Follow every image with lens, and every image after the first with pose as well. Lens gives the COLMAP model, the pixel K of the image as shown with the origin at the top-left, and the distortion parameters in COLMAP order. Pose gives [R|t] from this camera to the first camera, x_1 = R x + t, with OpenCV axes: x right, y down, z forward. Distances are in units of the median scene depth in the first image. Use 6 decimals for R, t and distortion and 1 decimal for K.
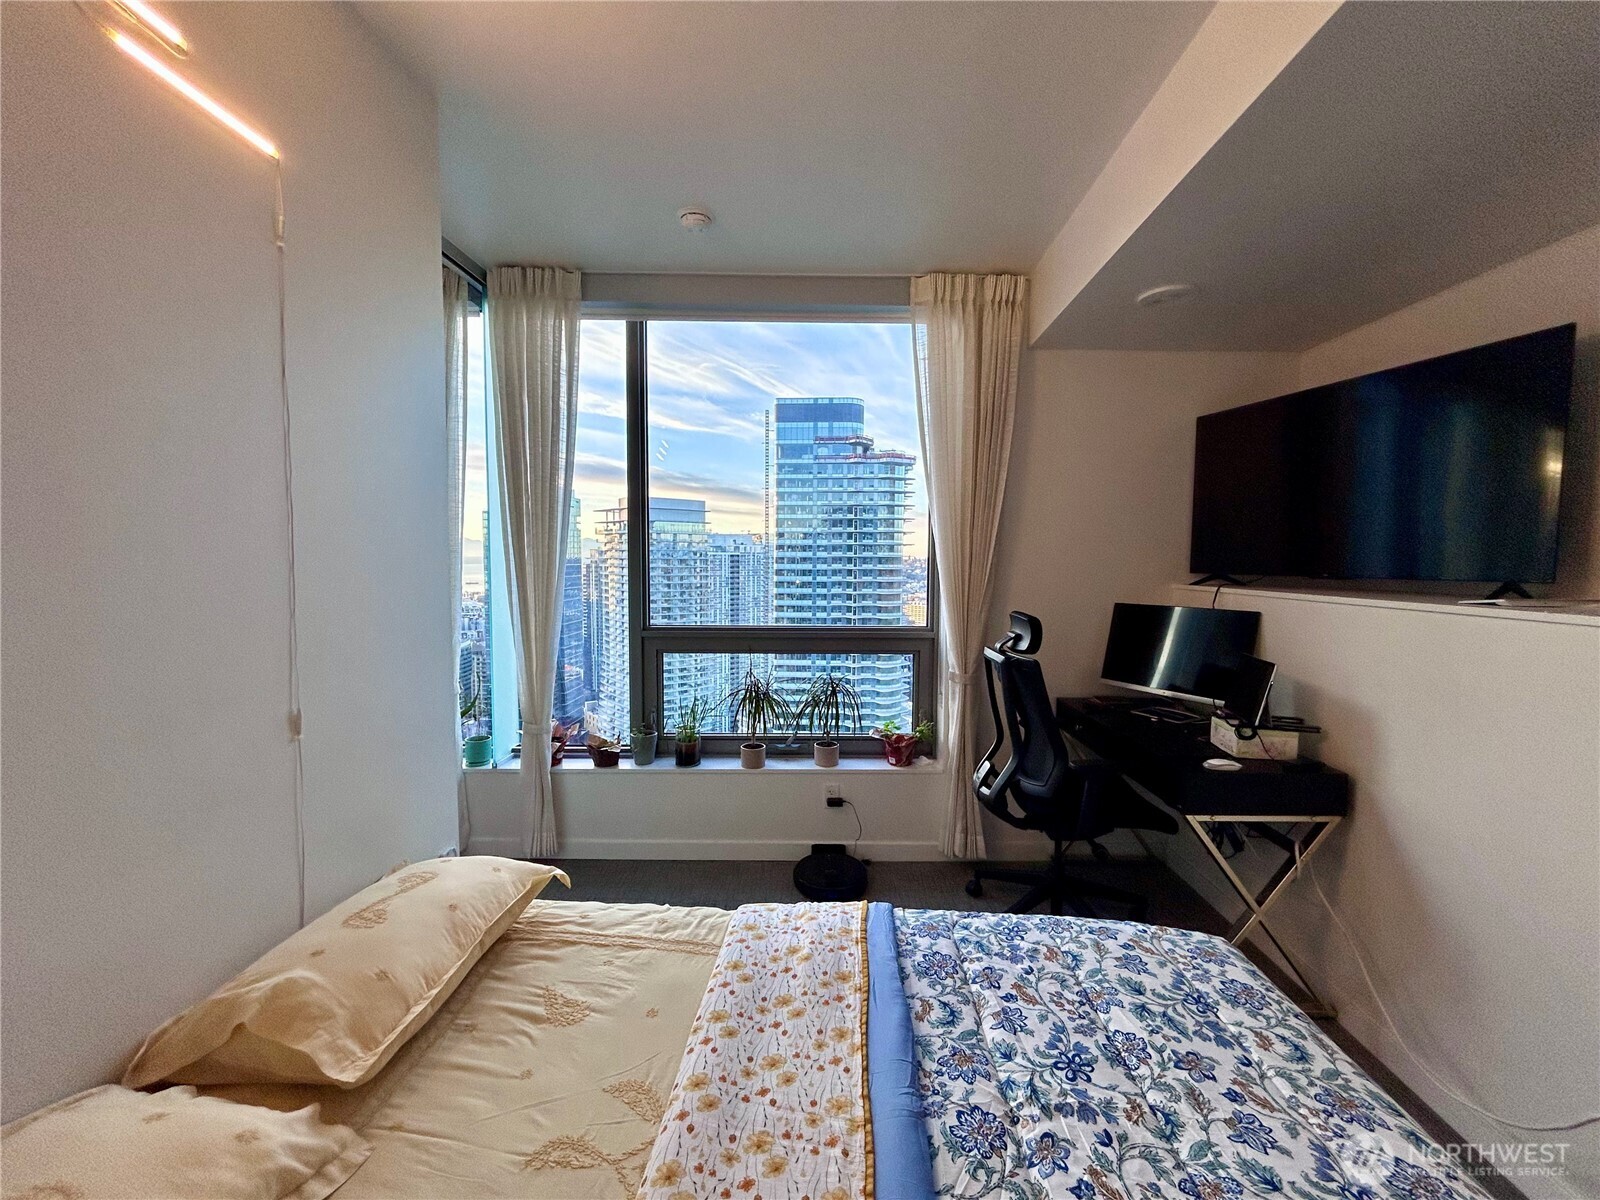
lens RADIAL K [[650.3, 0, 795.6], [0, 650.3, 599.0], [0, 0, 1]] dist [0.002331, 0.000374]
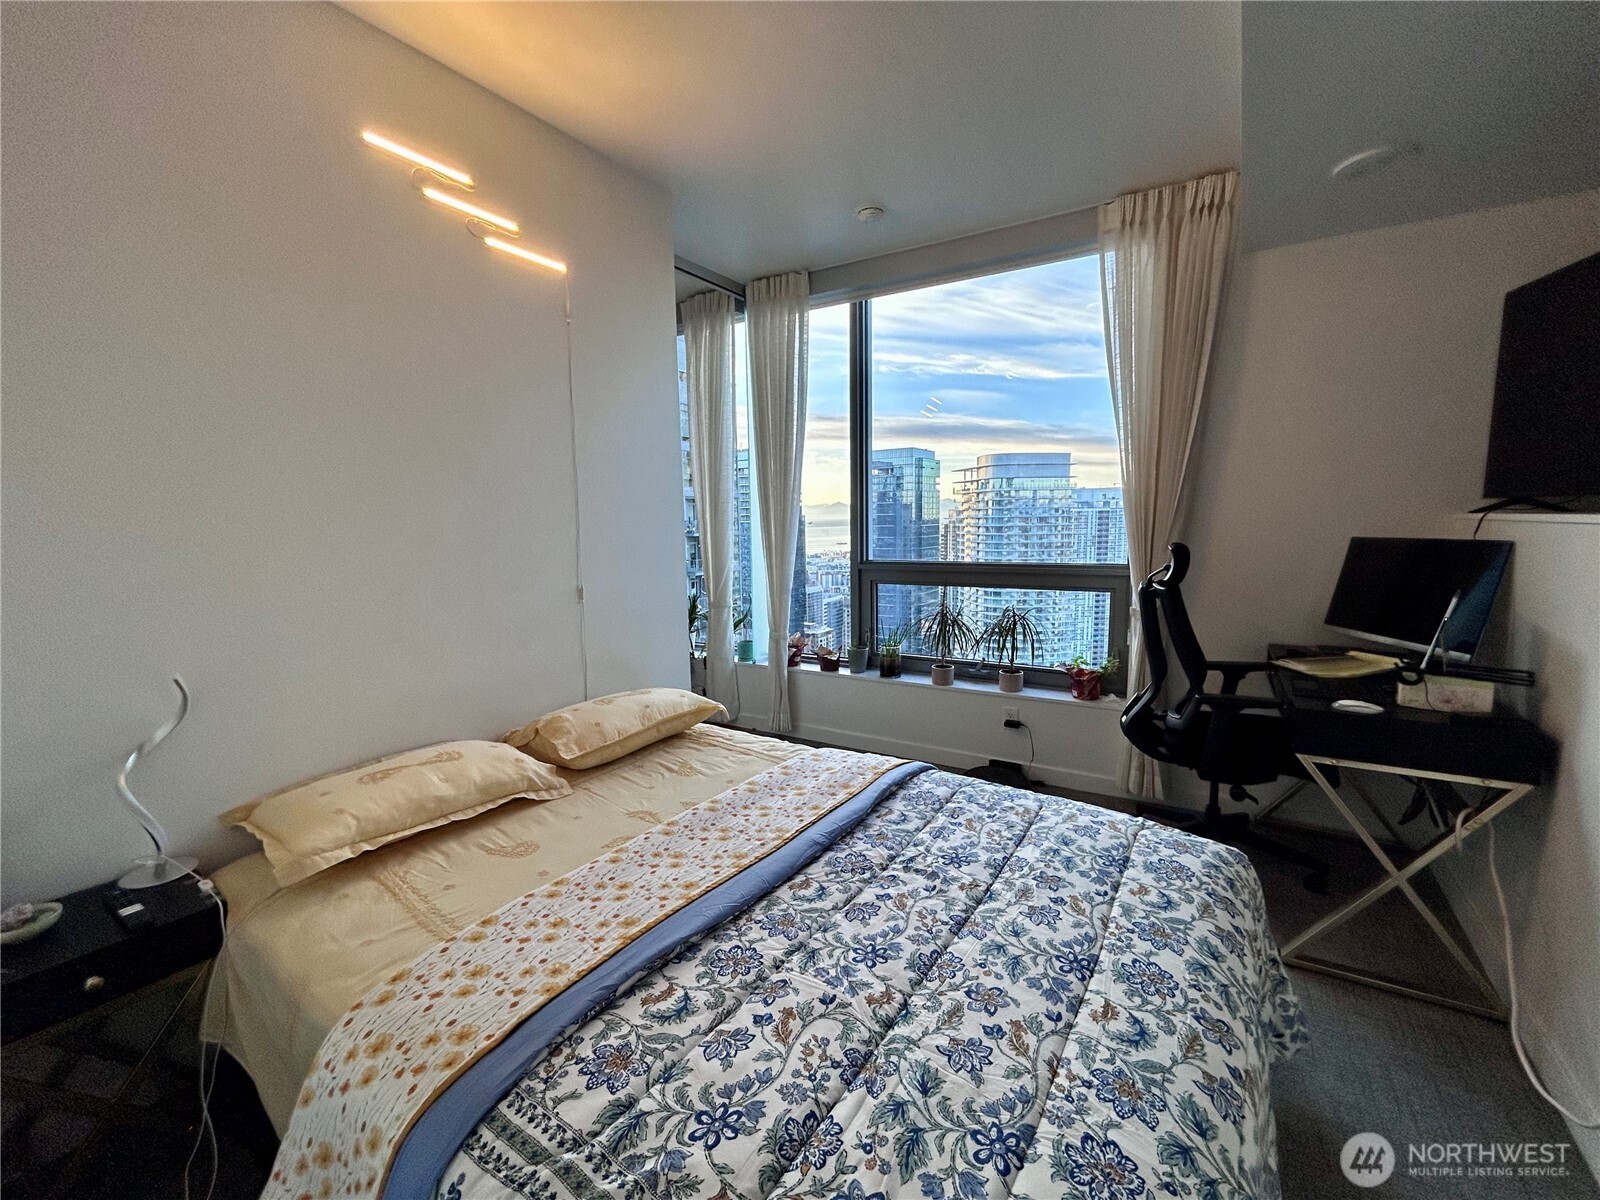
lens RADIAL K [[650.3, 0, 795.6], [0, 650.3, 599.0], [0, 0, 1]] dist [0.002331, 0.000374]
pose [[0.857868, 0.043161, -0.512055, 0.314822], [-0.011742, 0.997853, 0.064437, 0.041135], [0.513737, -0.049266, 0.856532, -0.109324]]
